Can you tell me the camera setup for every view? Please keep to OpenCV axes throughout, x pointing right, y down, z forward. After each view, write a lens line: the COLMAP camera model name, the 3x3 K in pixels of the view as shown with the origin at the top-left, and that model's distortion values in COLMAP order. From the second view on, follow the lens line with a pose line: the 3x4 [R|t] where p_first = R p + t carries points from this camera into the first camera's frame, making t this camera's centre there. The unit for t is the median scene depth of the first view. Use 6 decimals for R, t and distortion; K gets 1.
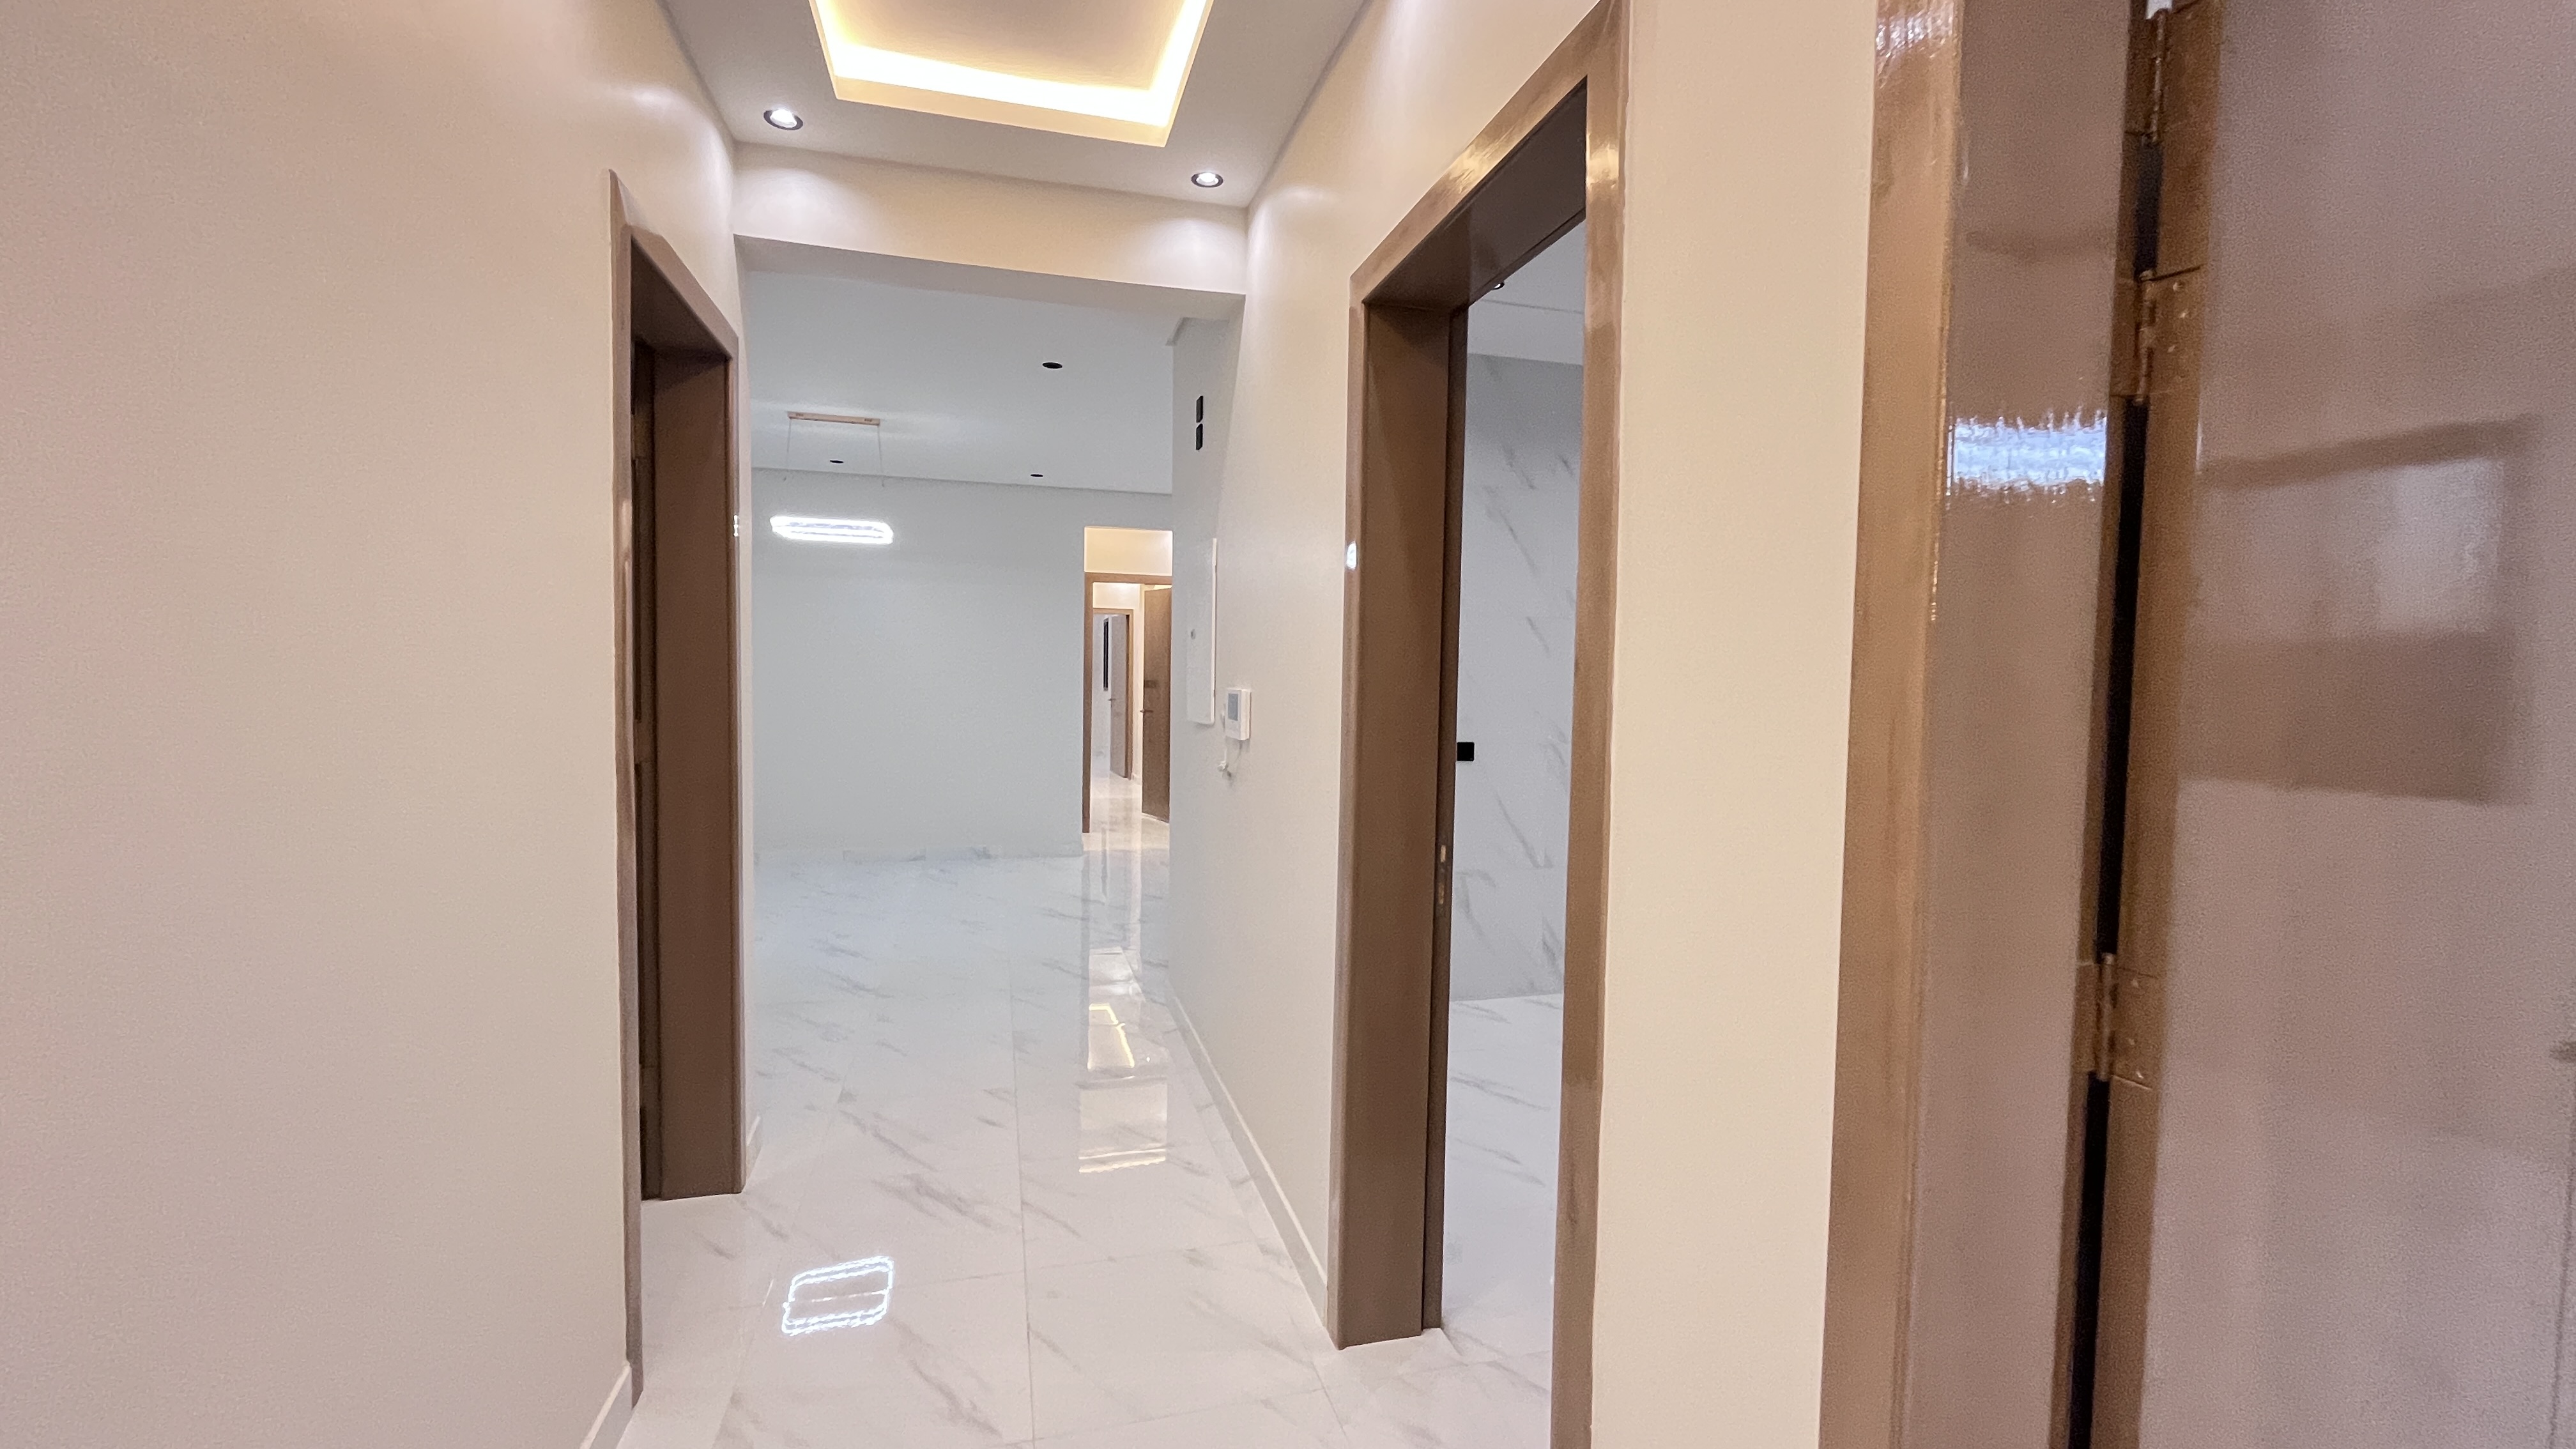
lens RADIAL K [[1048.3, 0, 1294.9], [0, 1048.3, 725.3], [0, 0, 1]] dist [-0.000655, 0.000157]
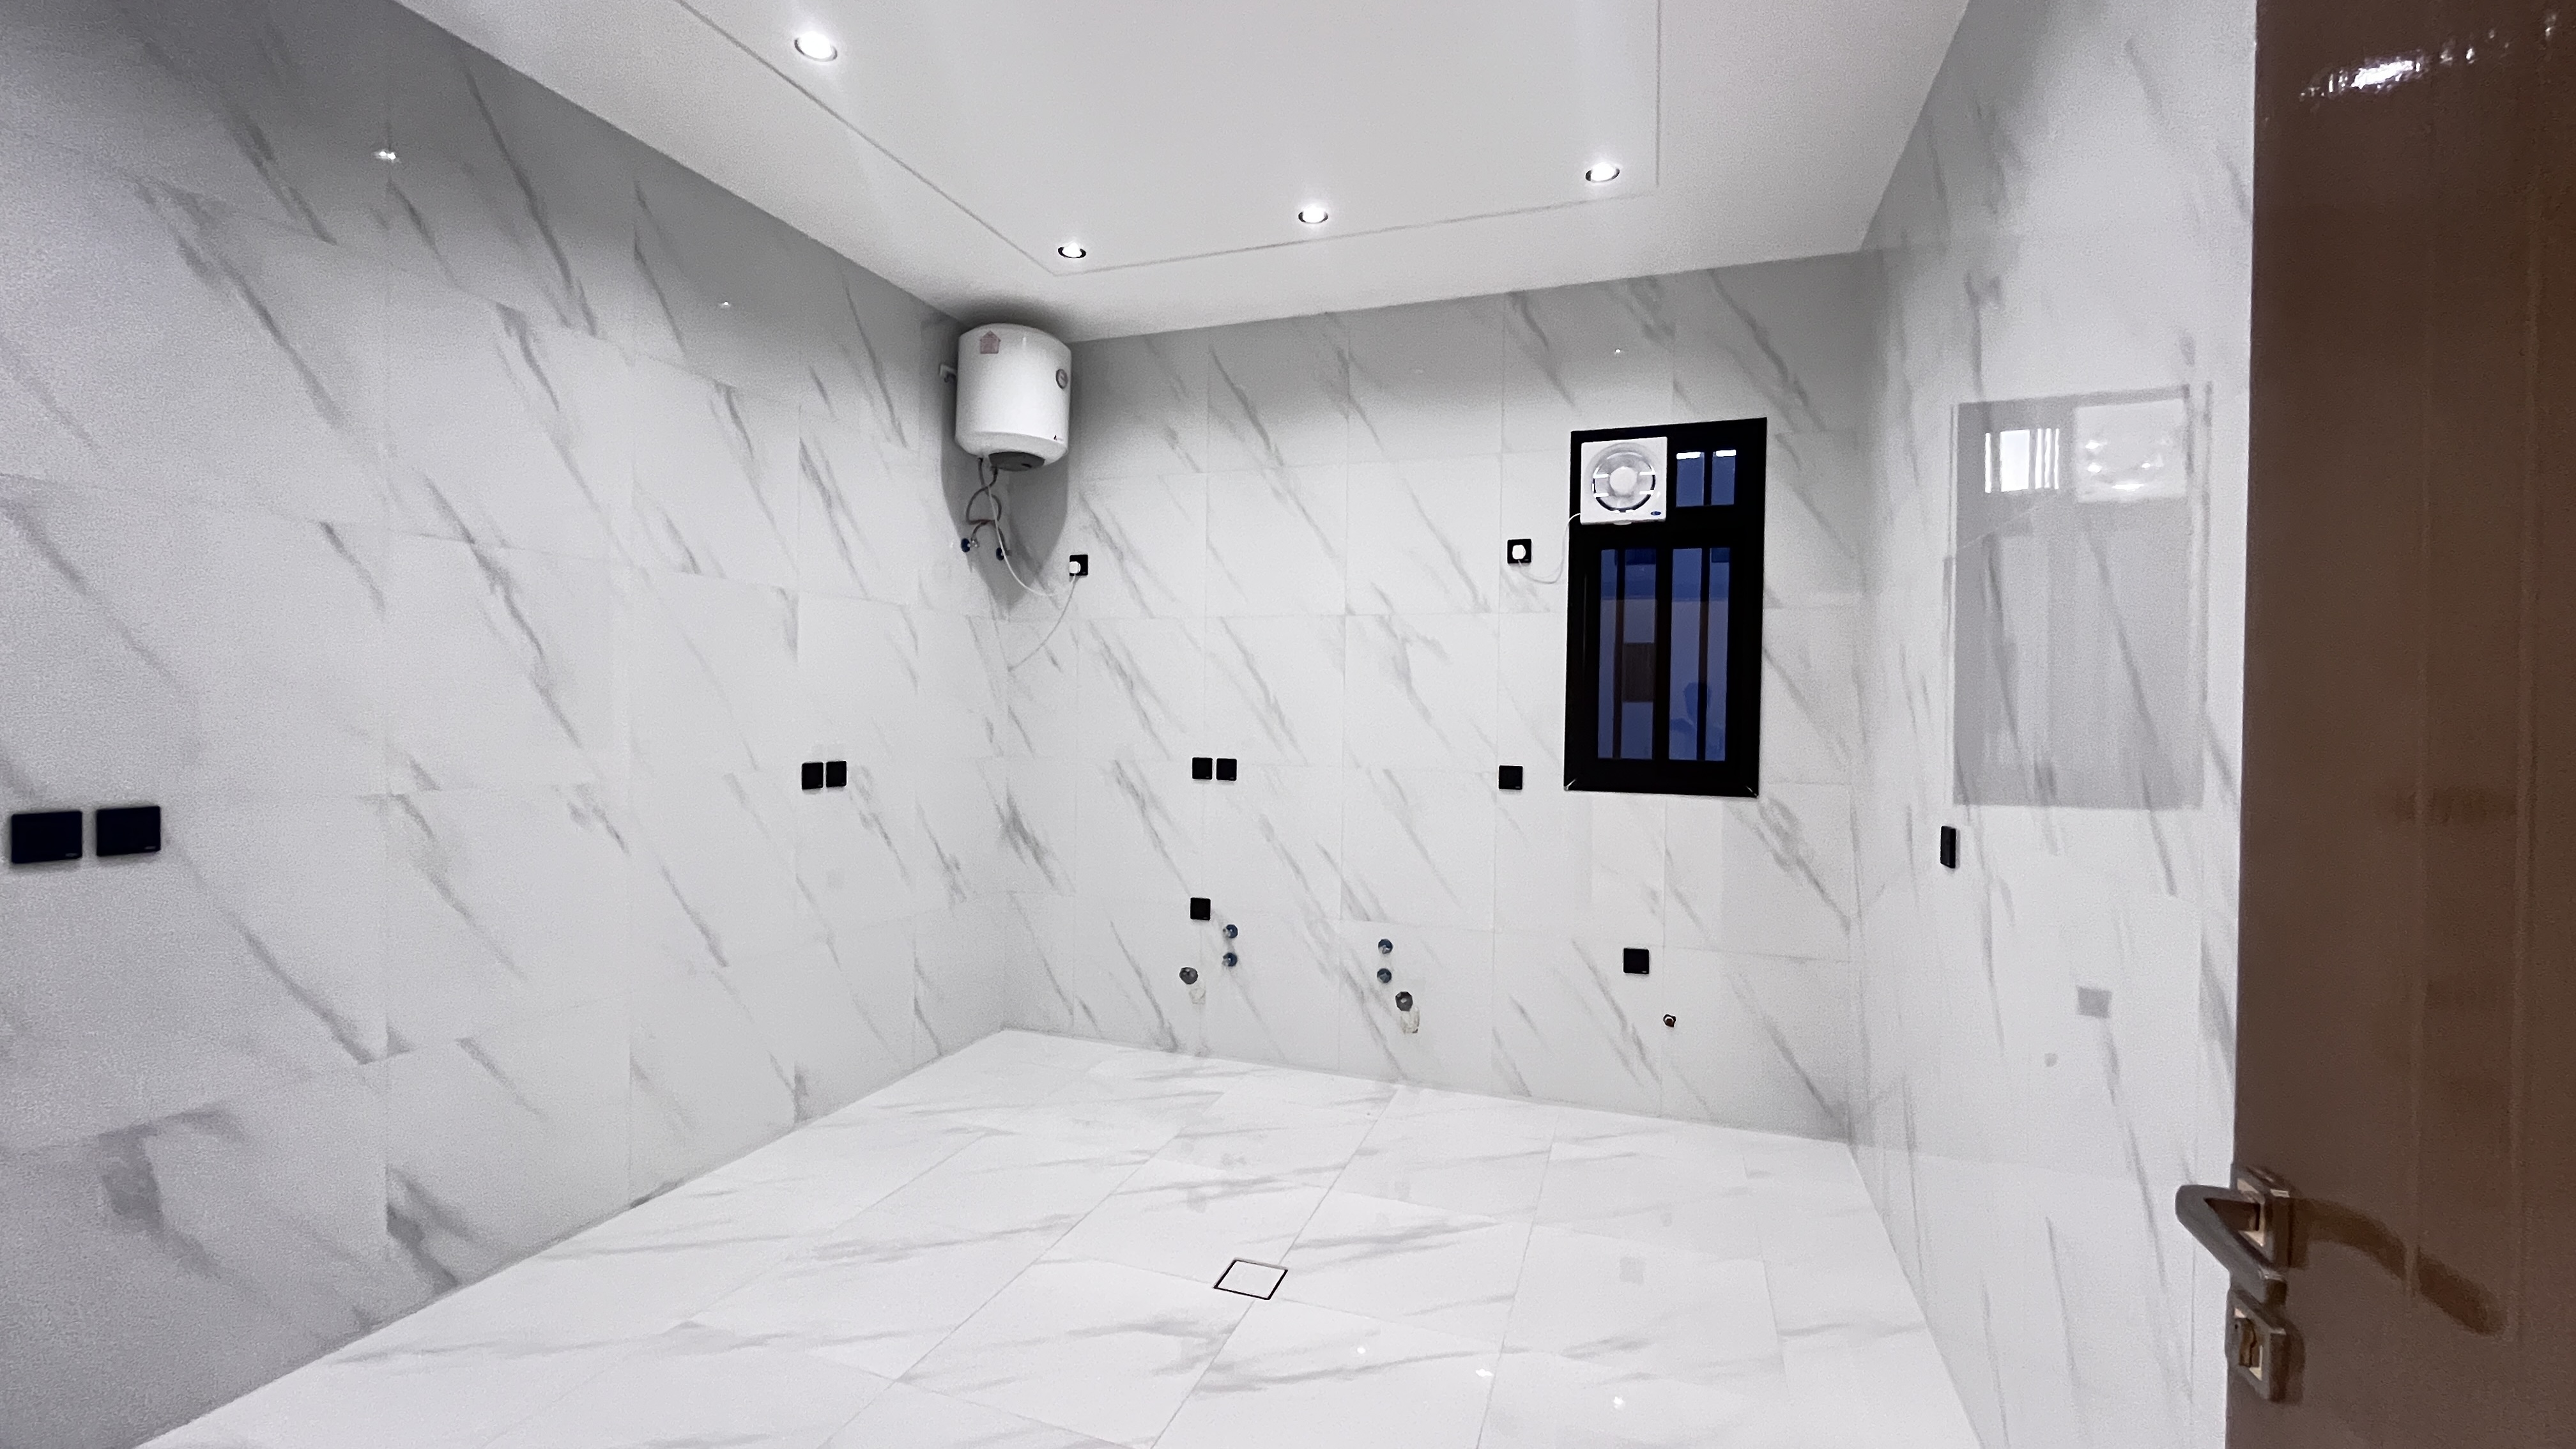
lens RADIAL K [[1048.3, 0, 1296.4], [0, 1048.3, 719.3], [0, 0, 1]] dist [-0.000655, 0.000157]
pose [[0.560112, -0.018438, 0.828212, 0.079128], [0.039802, 0.999197, -0.004673, 0.001623], [-0.827460, 0.035581, 0.560396, 0.390266]]
